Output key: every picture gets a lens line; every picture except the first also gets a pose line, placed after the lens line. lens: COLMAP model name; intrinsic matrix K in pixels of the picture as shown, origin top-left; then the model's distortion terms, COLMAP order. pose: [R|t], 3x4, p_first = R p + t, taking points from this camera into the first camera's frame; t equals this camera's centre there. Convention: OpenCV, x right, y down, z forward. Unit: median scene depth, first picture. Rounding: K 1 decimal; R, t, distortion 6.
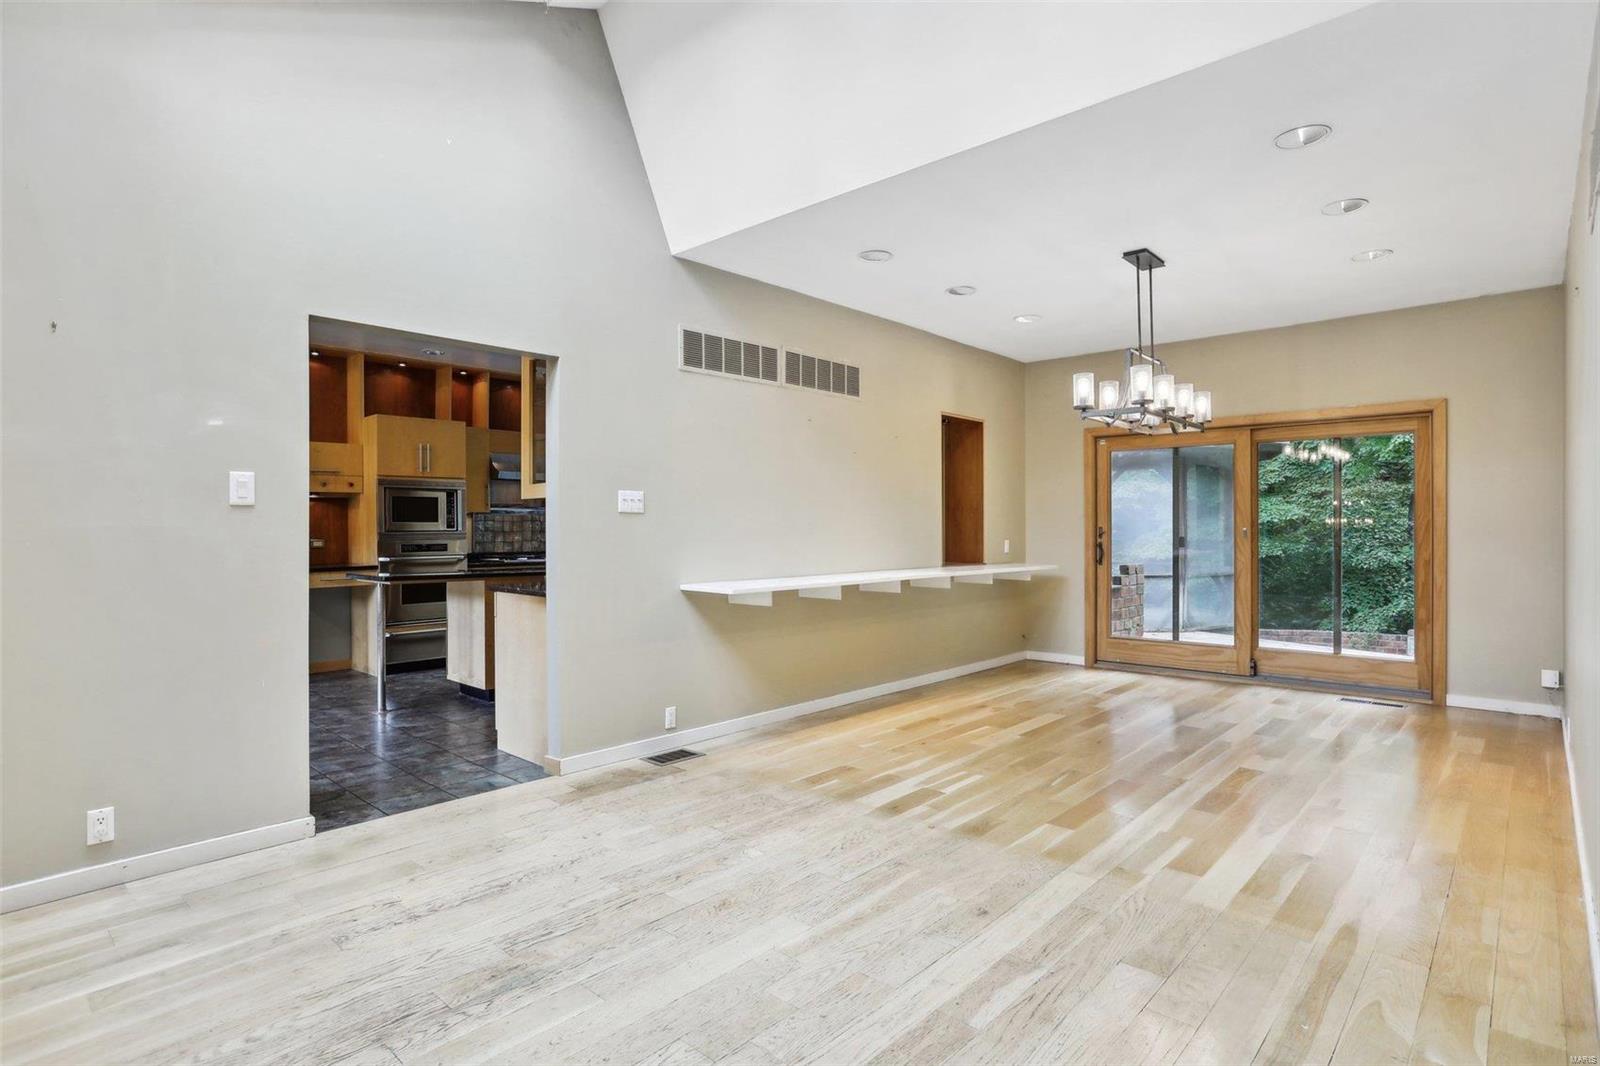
lens RADIAL K [[818.0, 0, 800.6], [0, 818.0, 526.8], [0, 0, 1]] dist [-0.032898, 0.001067]
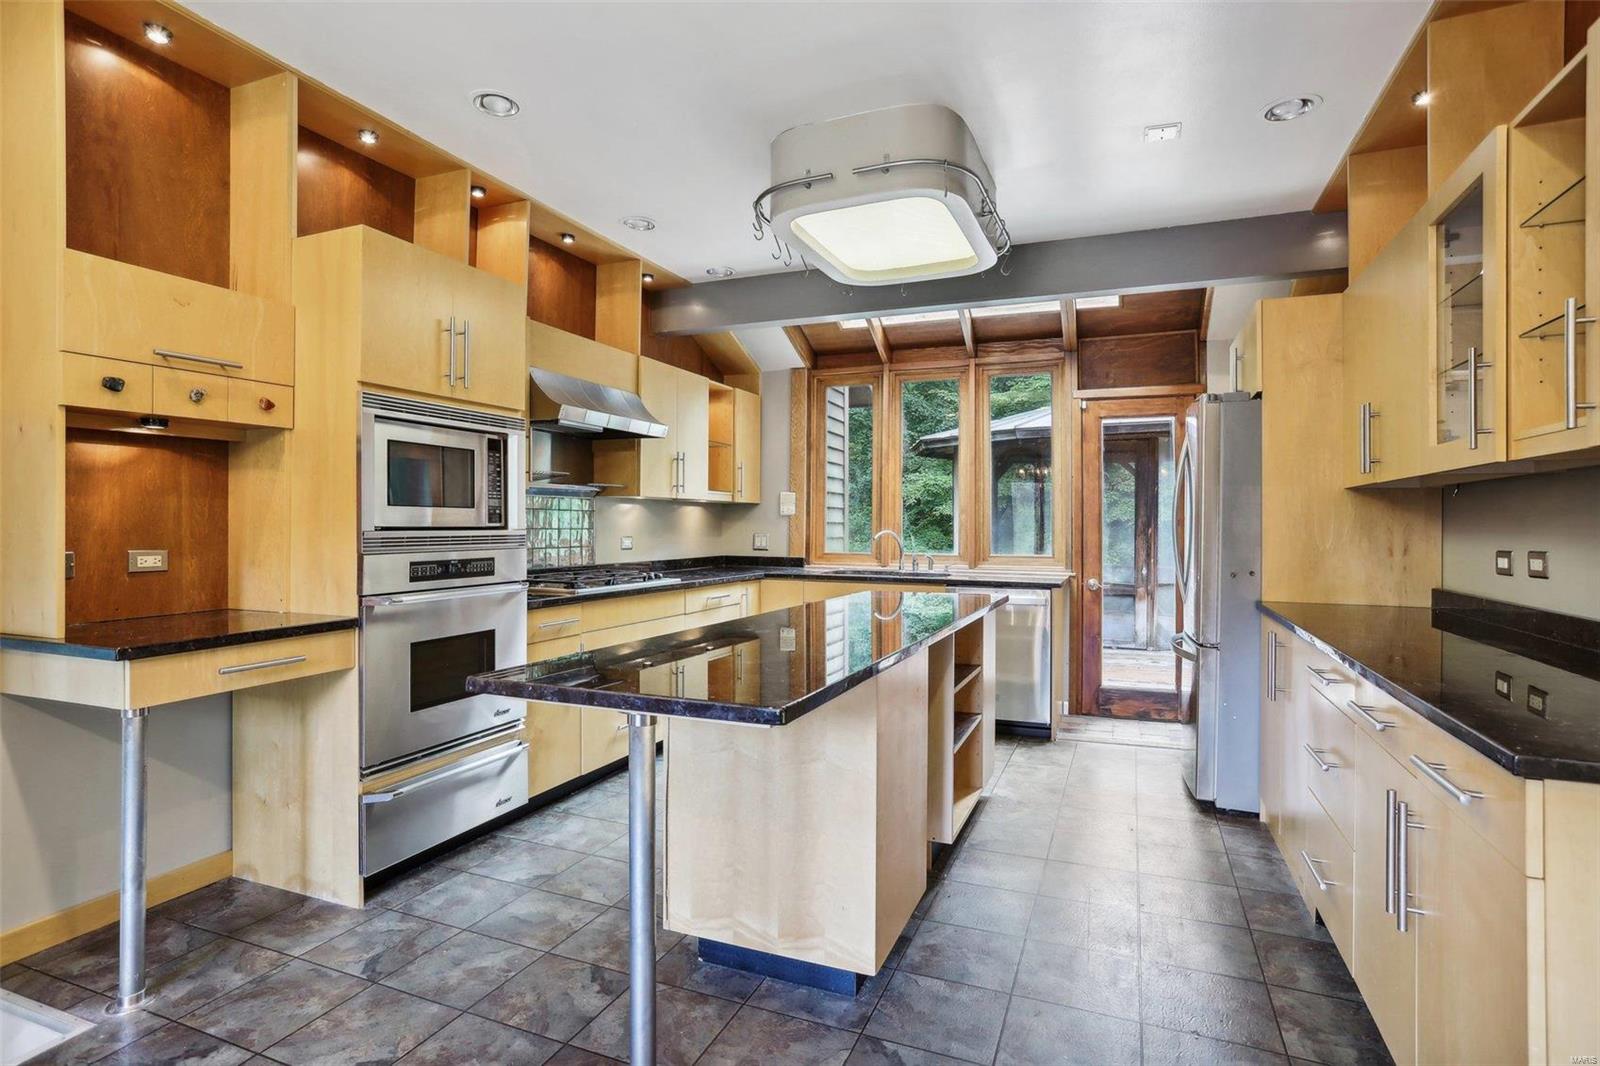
lens RADIAL K [[818.0, 0, 800.6], [0, 818.0, 526.8], [0, 0, 1]] dist [-0.032898, 0.001067]
pose [[0.942955, 0.004390, 0.332892, -0.442316], [-0.006046, 0.999974, 0.003939, 0.001790], [-0.332866, -0.005727, 0.942957, 0.560384]]
